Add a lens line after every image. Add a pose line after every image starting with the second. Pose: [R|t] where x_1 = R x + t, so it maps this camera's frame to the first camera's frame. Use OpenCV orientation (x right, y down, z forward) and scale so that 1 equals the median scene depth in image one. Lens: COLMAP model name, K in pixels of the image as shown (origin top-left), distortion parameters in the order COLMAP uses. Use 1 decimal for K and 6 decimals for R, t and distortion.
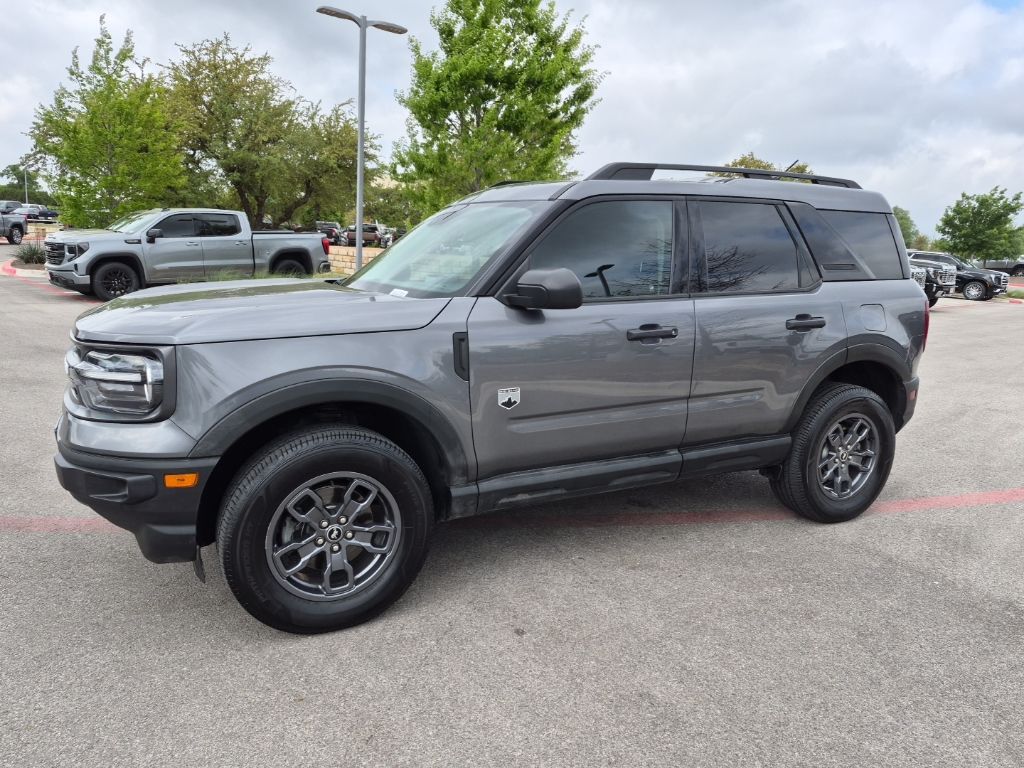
lens RADIAL K [[721.3, 0, 511.3], [0, 721.3, 366.3], [0, 0, 1]] dist [0.071829, -0.062867]
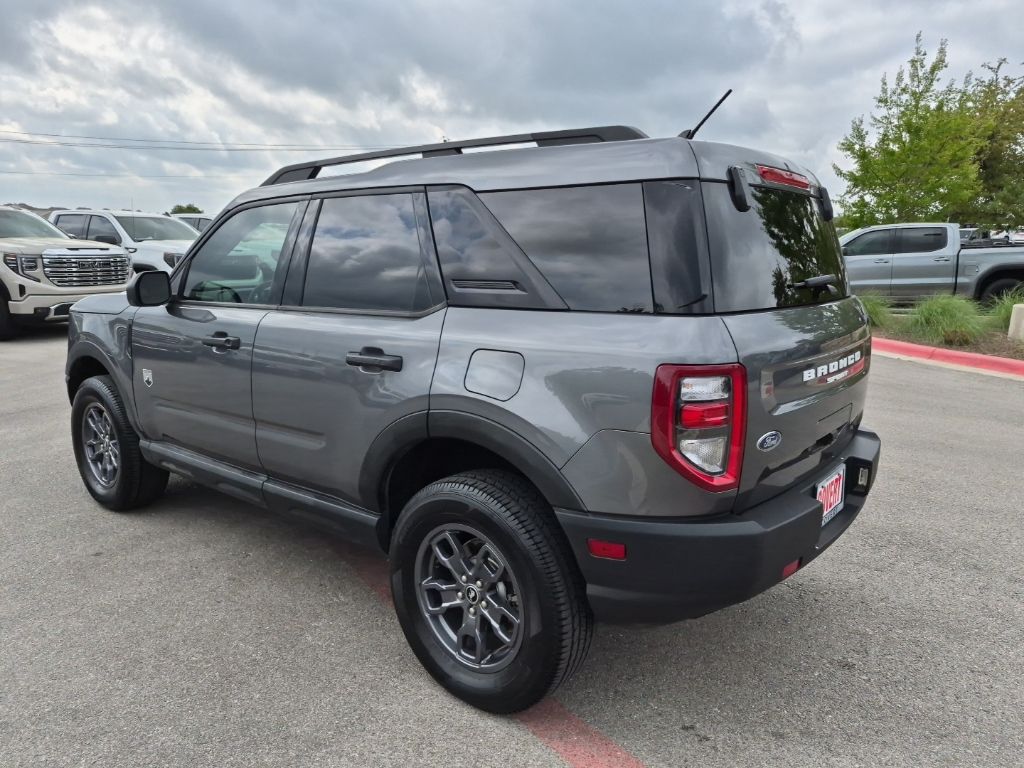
lens RADIAL K [[721.3, 0, 511.3], [0, 721.3, 366.3], [0, 0, 1]] dist [0.071829, -0.062867]
pose [[0.391615, 0.123933, -0.911745, 1.094856], [-0.149175, 0.986330, 0.069998, -0.122913], [0.907956, 0.108597, 0.404750, 0.844077]]
